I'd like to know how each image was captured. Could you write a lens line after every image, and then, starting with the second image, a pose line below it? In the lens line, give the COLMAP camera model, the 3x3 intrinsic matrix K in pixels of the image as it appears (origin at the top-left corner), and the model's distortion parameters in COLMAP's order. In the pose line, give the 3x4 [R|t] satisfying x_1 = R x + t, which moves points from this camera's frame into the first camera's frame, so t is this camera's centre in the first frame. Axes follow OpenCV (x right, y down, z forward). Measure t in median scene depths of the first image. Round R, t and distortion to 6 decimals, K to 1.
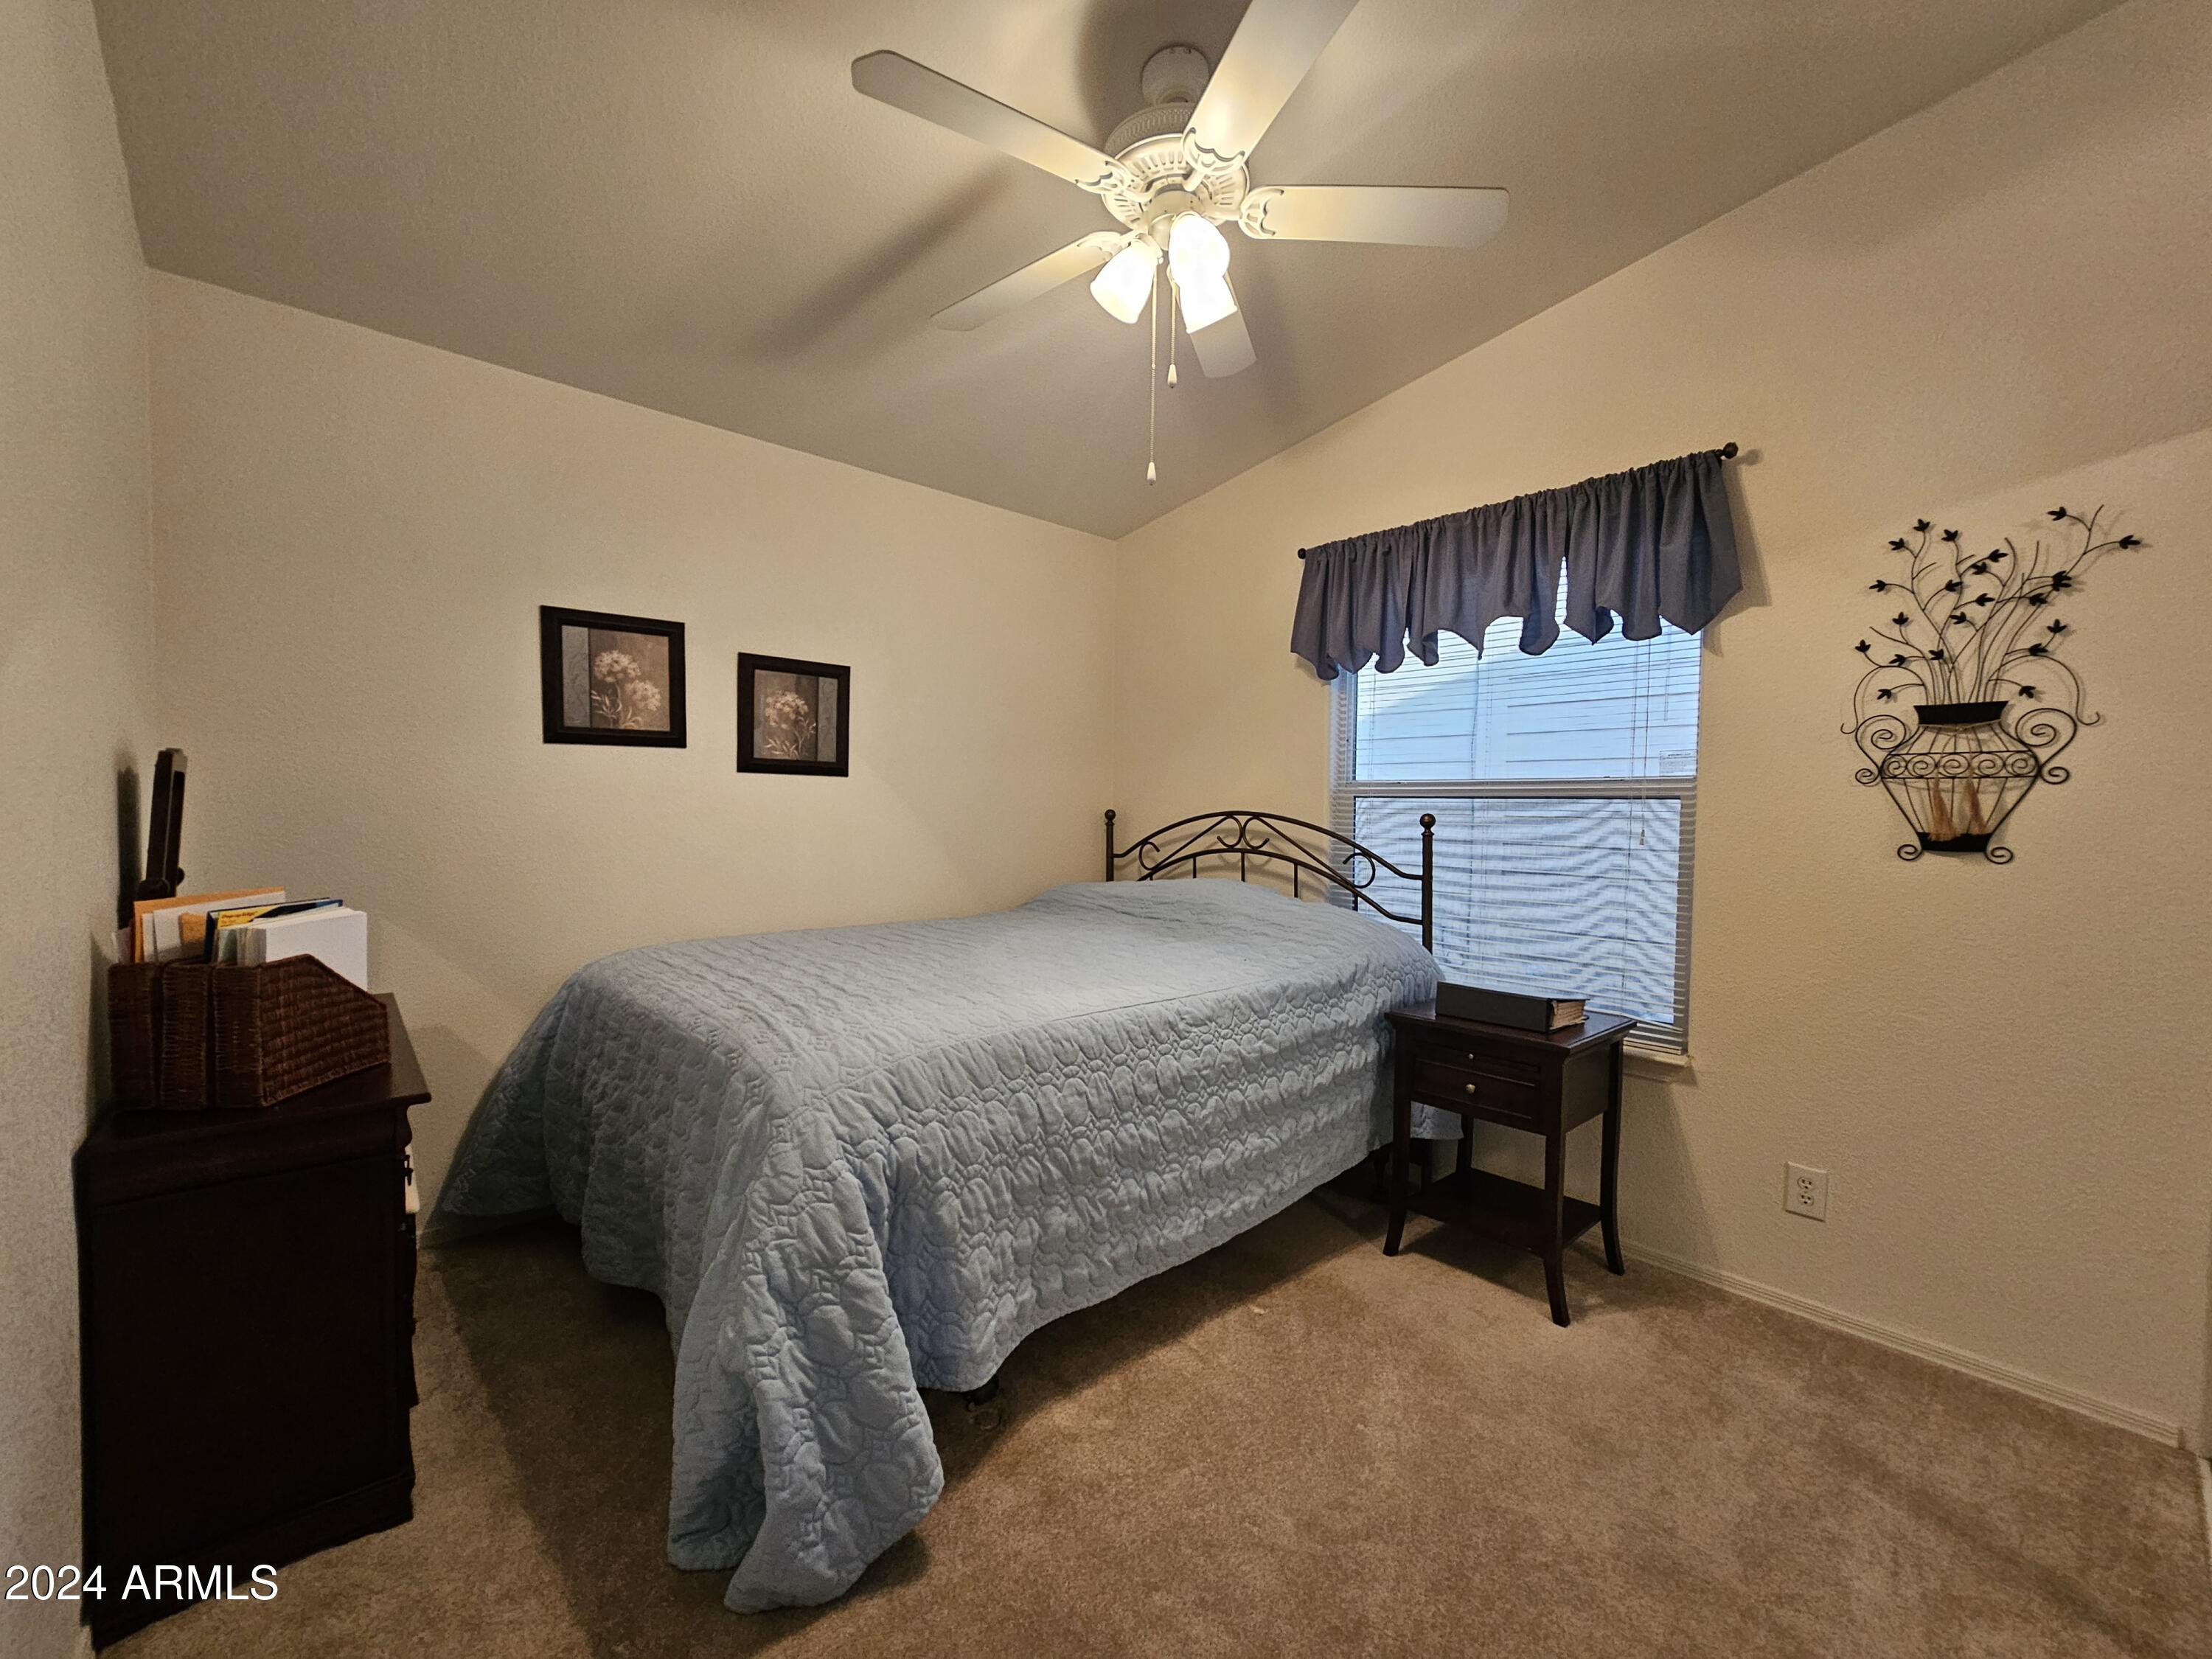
lens RADIAL K [[908.6, 0, 1105.2], [0, 908.6, 844.9], [0, 0, 1]] dist [-0.000798, 0.000189]
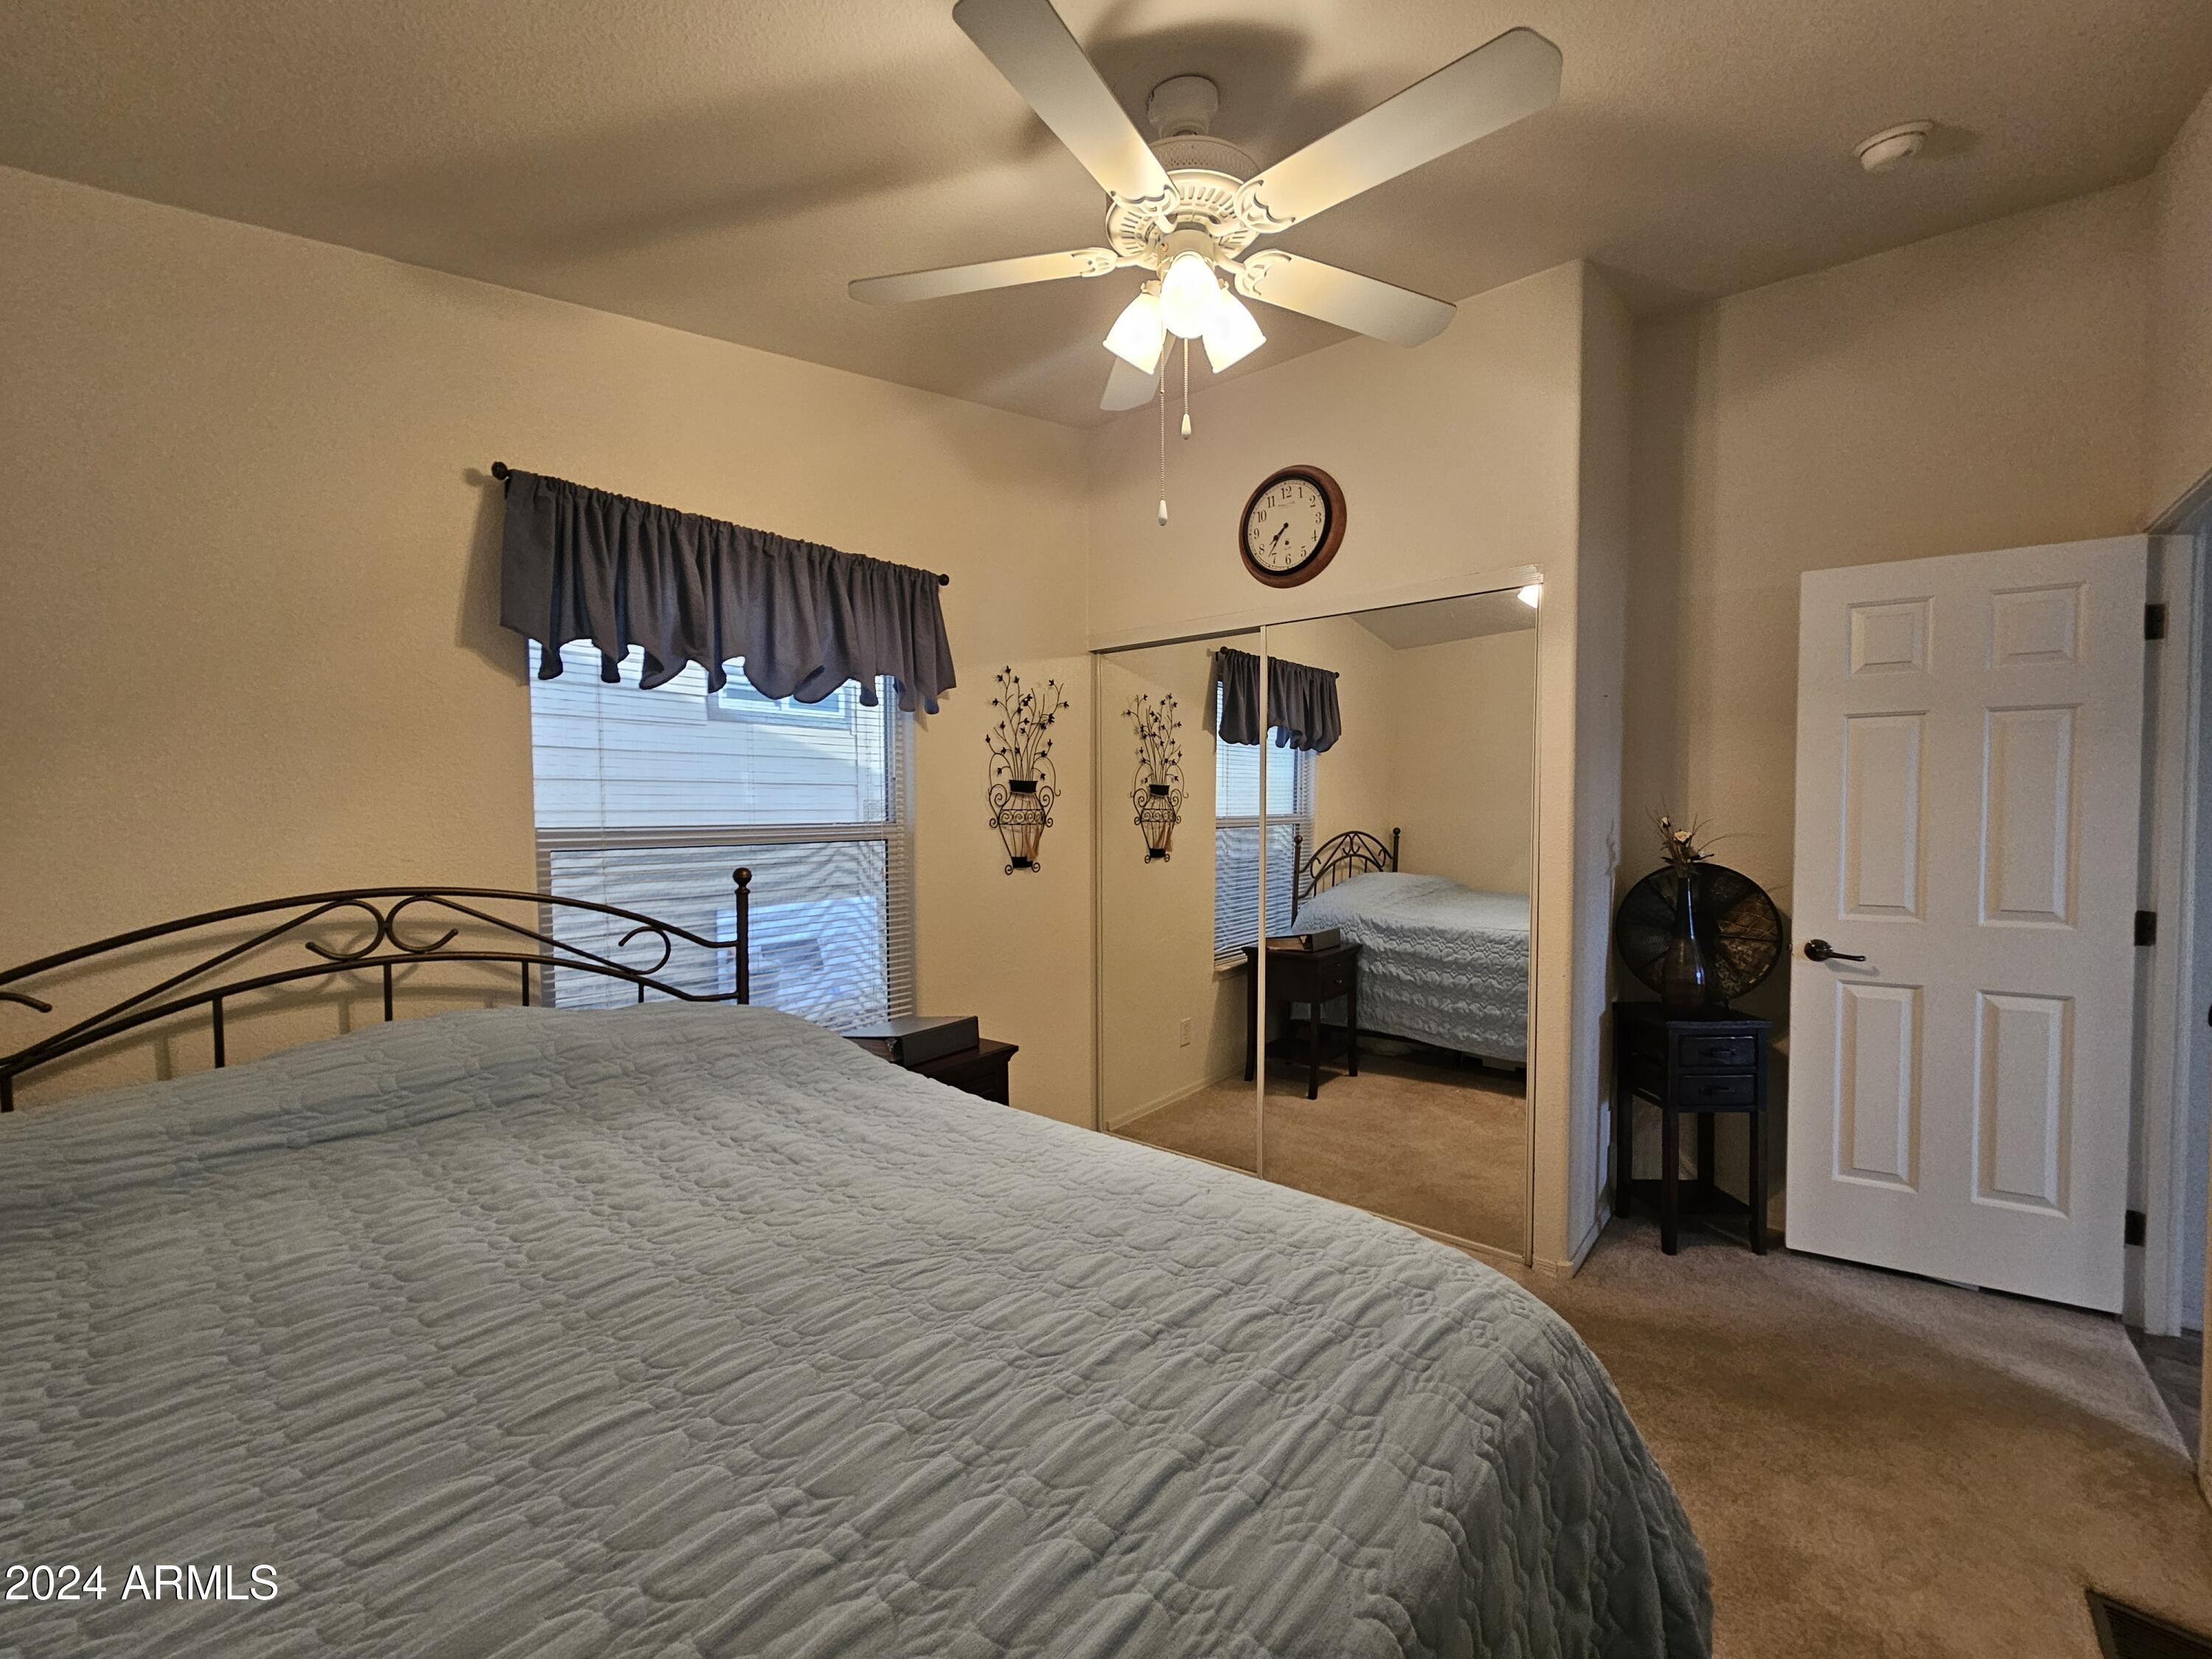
lens RADIAL K [[908.6, 0, 1105.2], [0, 908.6, 844.9], [0, 0, 1]] dist [-0.000798, 0.000189]
pose [[-0.147573, -0.063684, 0.986999, -0.707857], [0.034305, 0.996995, 0.069458, -0.135241], [-0.988456, 0.044109, -0.144944, 1.005365]]
